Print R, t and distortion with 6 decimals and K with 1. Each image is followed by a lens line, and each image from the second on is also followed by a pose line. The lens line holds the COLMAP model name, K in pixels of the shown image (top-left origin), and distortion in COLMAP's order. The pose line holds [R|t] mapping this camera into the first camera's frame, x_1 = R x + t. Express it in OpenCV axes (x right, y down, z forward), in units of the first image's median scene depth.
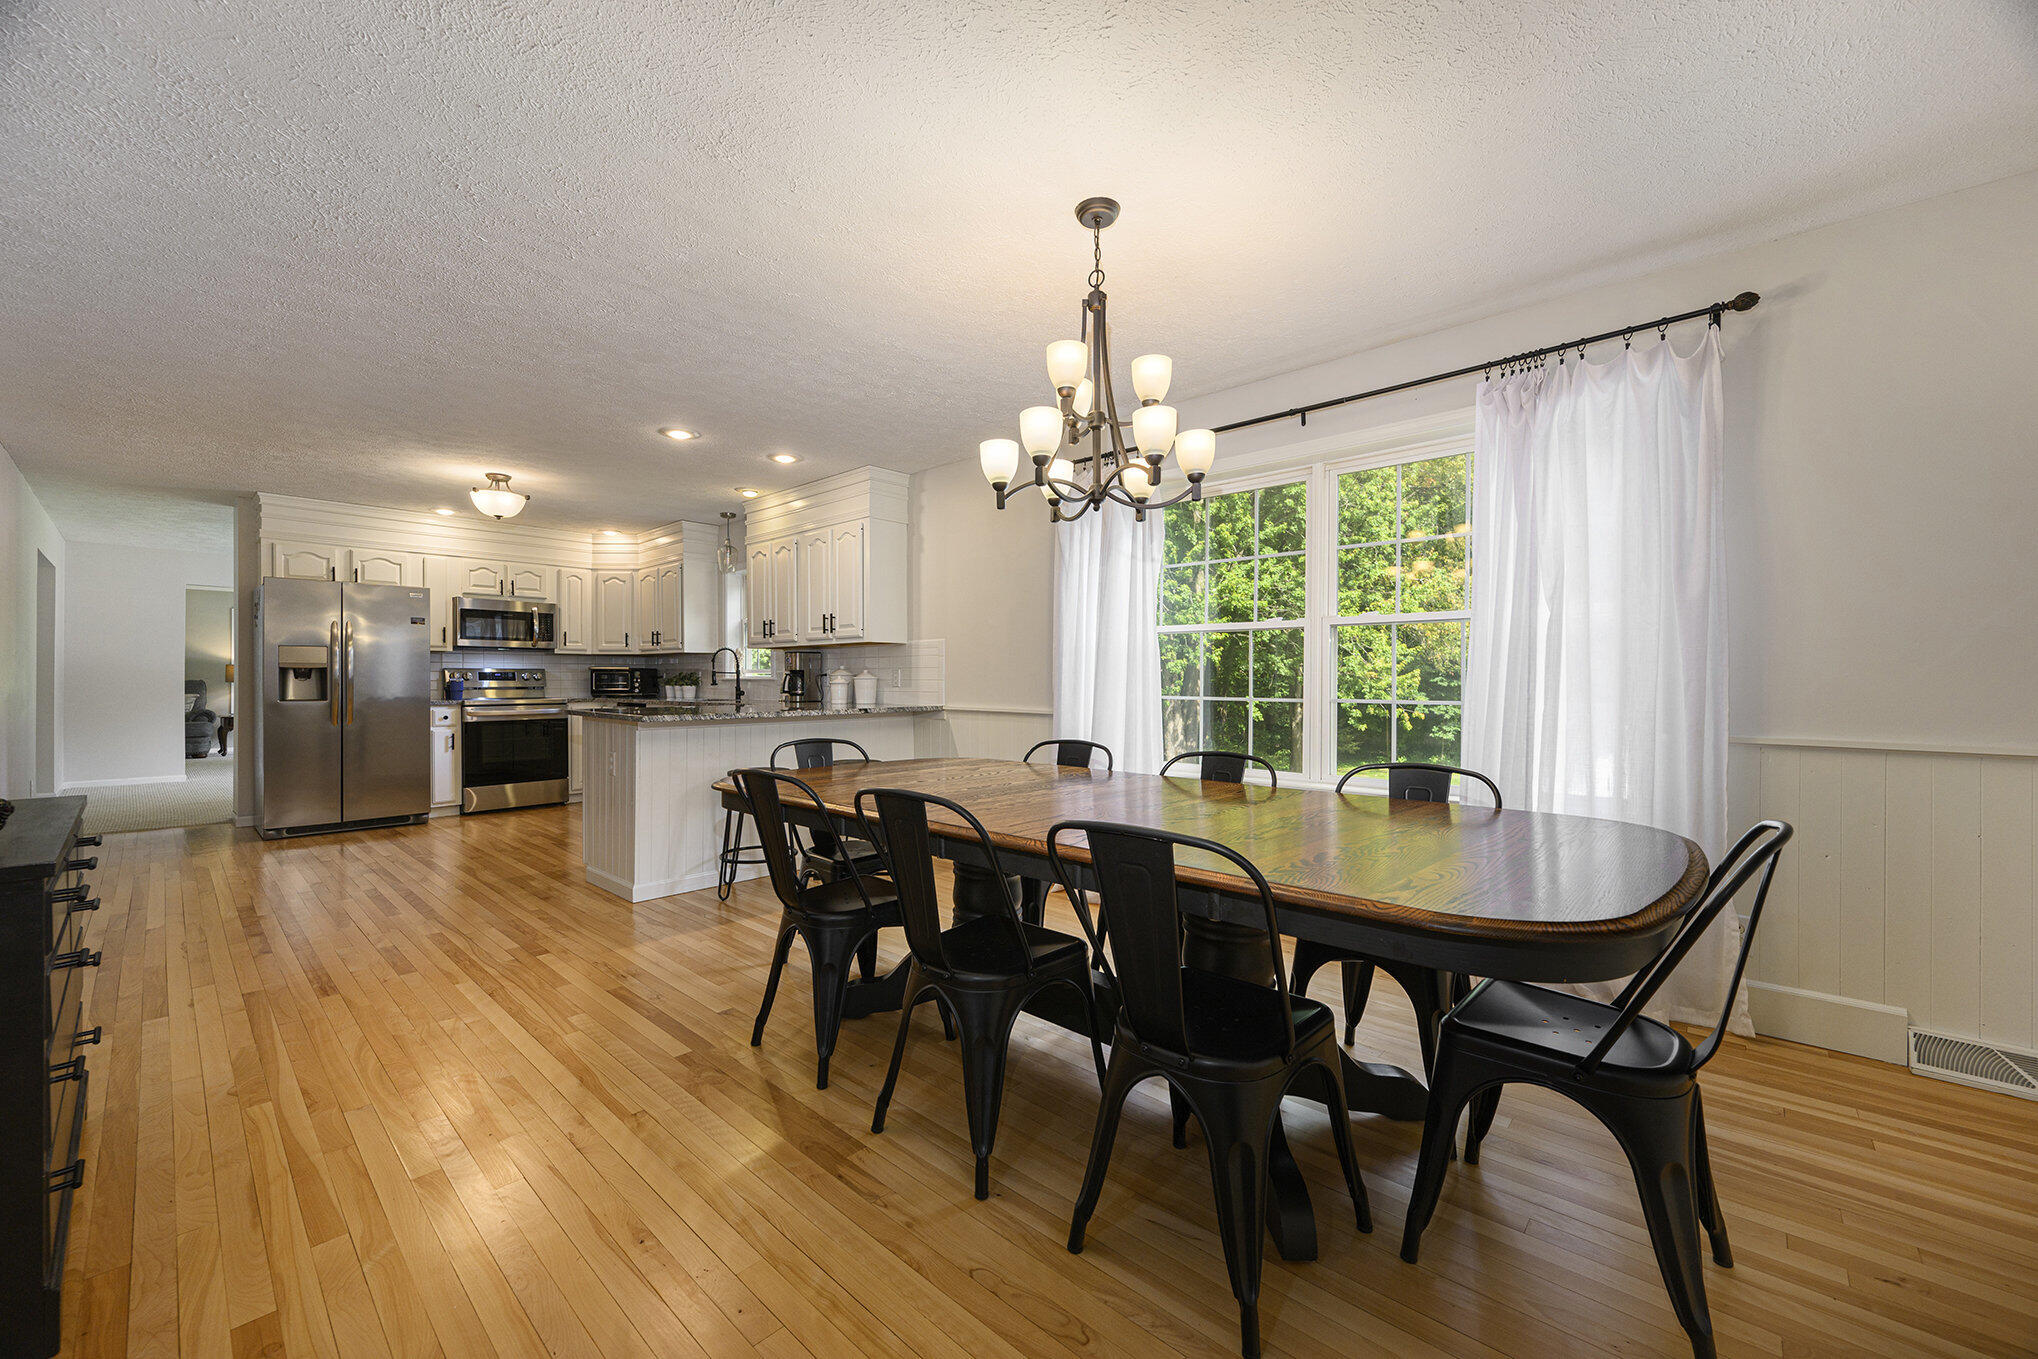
lens RADIAL K [[788.7, 0, 1018.1], [0, 788.7, 688.8], [0, 0, 1]] dist [-0.002295, -0.000286]
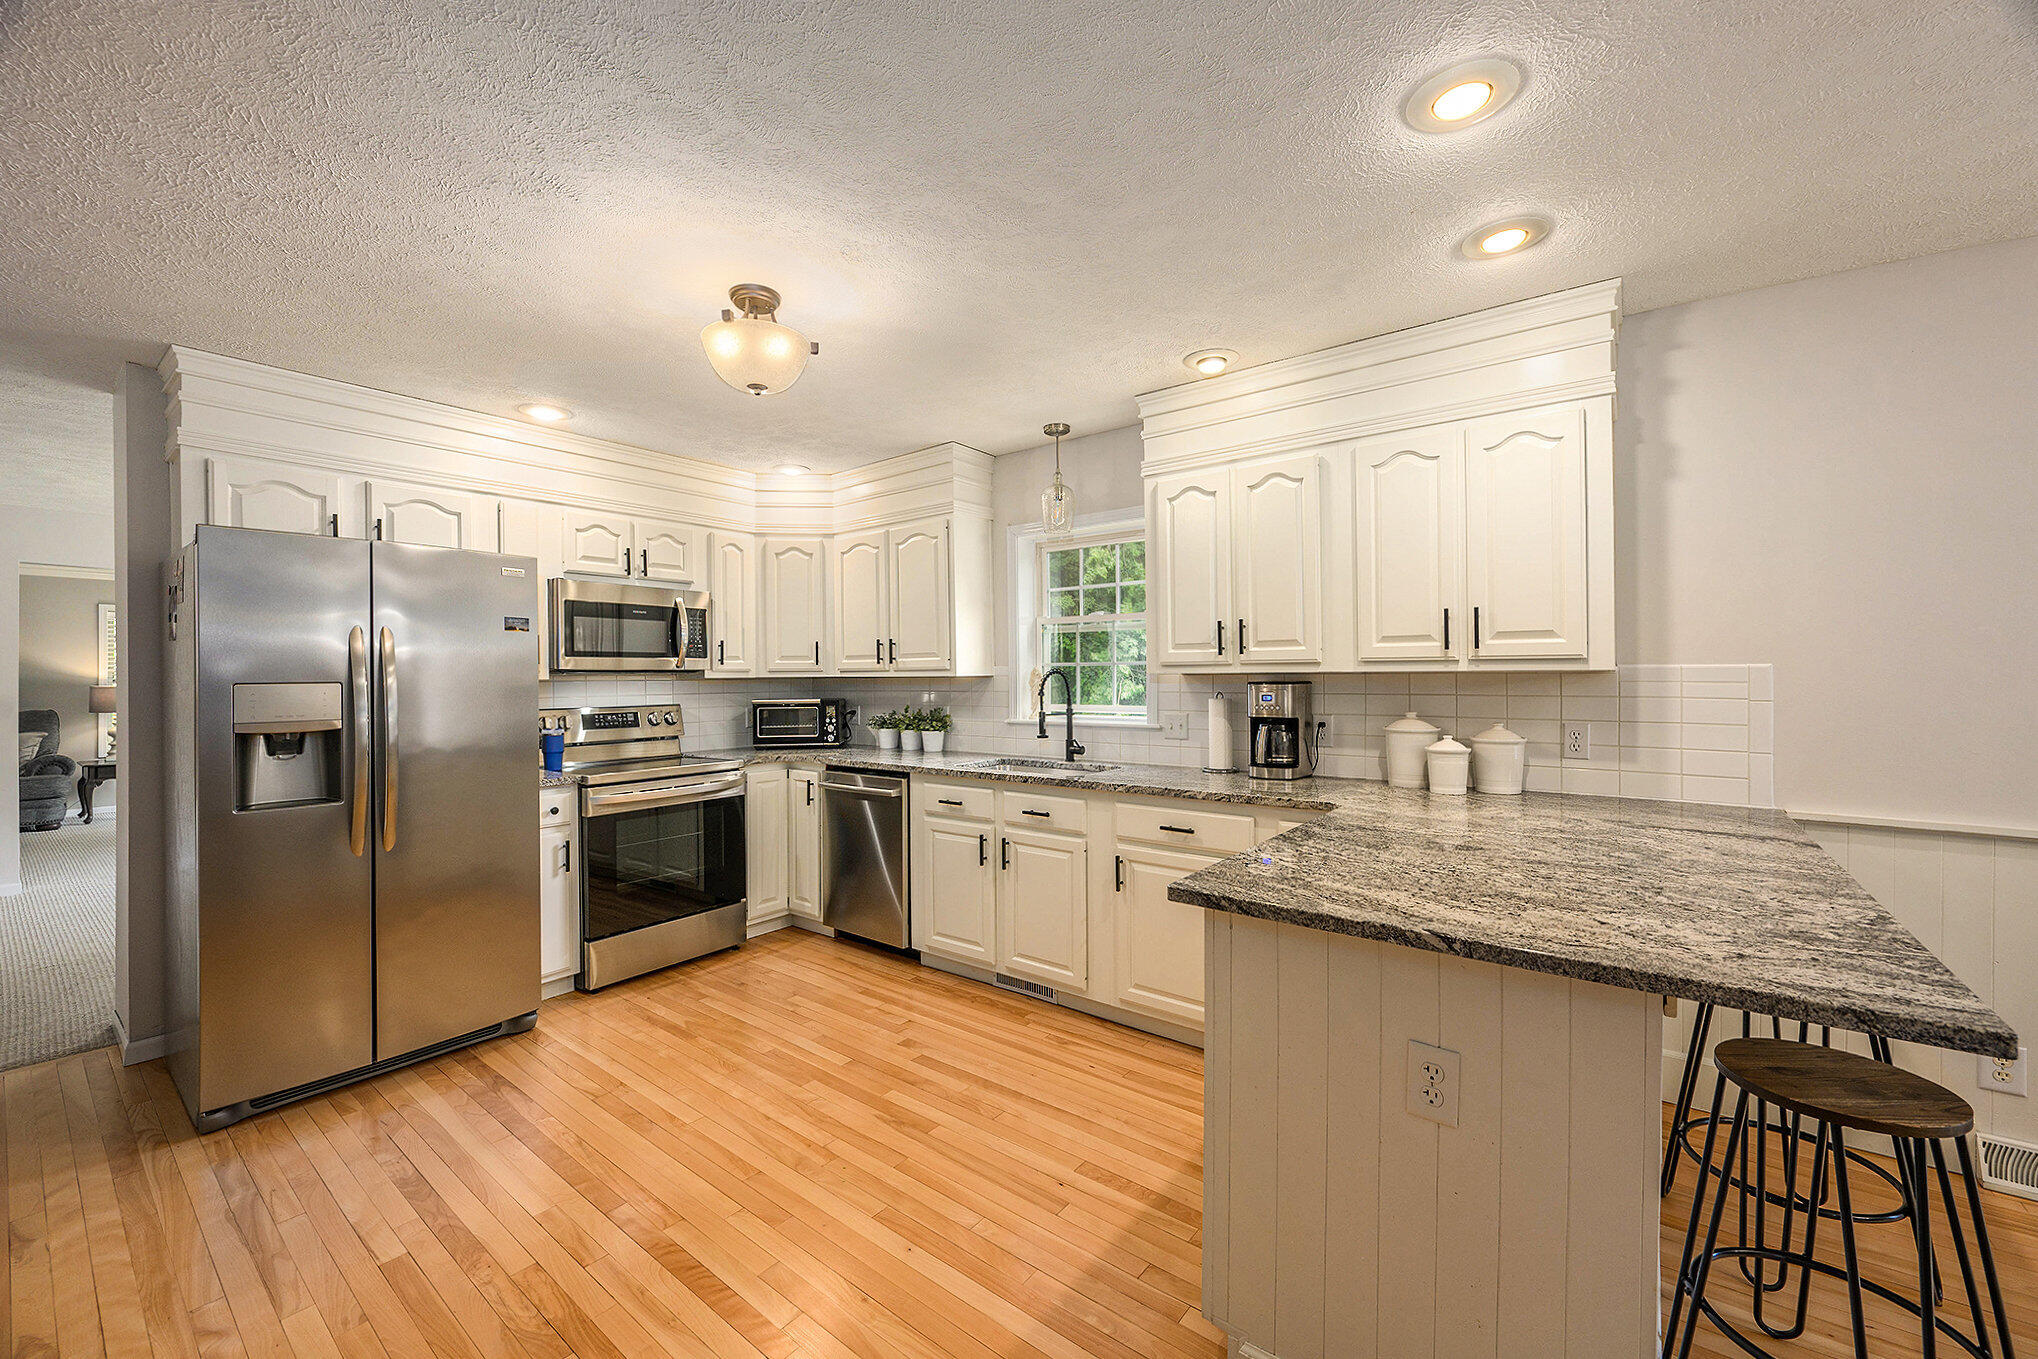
lens RADIAL K [[838.4, 0, 1025.1], [0, 838.4, 682.2], [0, 0, 1]] dist [0.001438, 0.000770]
pose [[0.998588, -0.007112, 0.052649, -0.422433], [0.007376, 0.999961, -0.004813, -0.040437], [-0.052613, 0.005194, 0.998601, 0.411279]]
